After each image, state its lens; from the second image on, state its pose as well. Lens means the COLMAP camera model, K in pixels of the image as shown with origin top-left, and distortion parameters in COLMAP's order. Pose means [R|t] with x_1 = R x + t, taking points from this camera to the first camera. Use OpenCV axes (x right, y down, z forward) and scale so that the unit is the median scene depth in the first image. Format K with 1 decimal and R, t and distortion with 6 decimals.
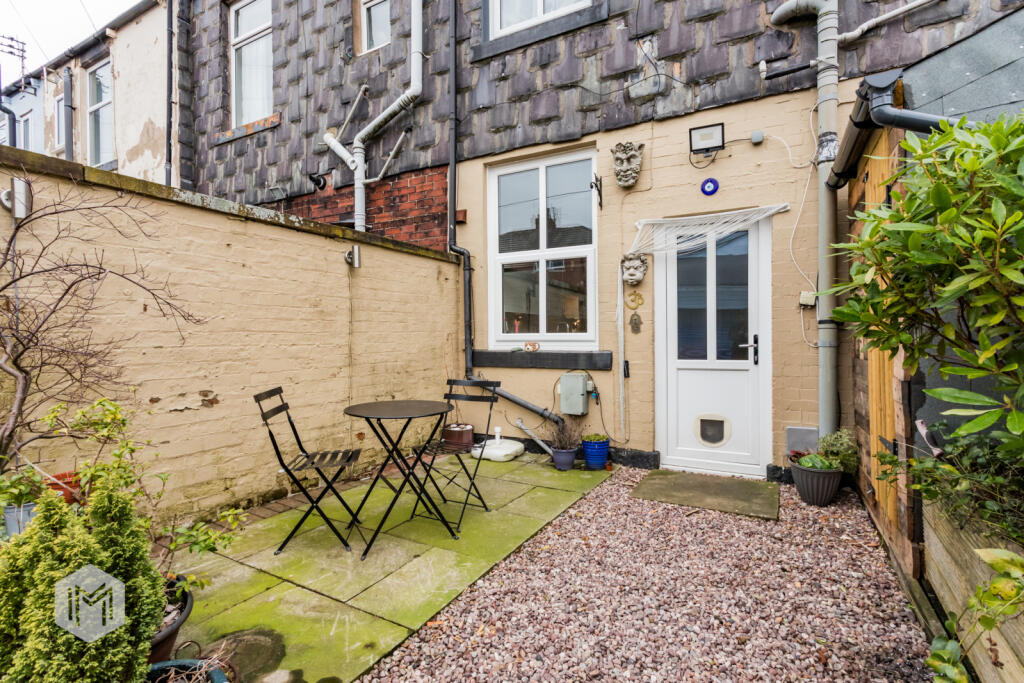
lens RADIAL K [[483.4, 0, 512.0], [0, 483.4, 341.5], [0, 0, 1]] dist [-0.001526, 0.000053]
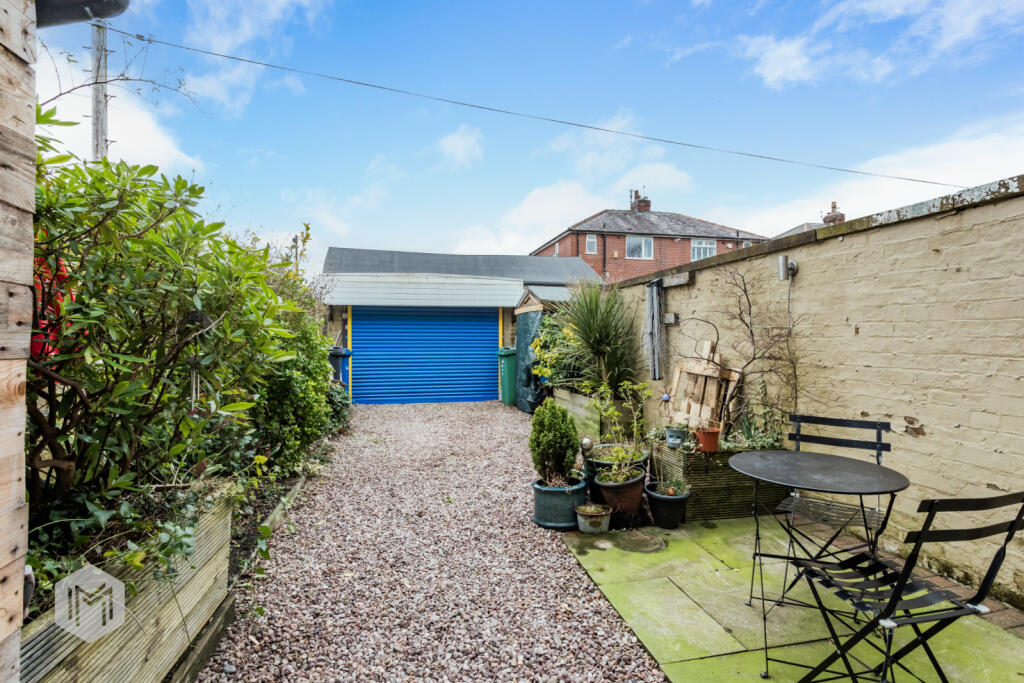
lens RADIAL K [[483.4, 0, 512.0], [0, 483.4, 341.5], [0, 0, 1]] dist [-0.001526, 0.000053]
pose [[-0.749901, 0.006751, -0.661516, 0.533962], [-0.010475, 0.999701, 0.022077, -0.054104], [0.661468, 0.023485, -0.749606, 1.168737]]
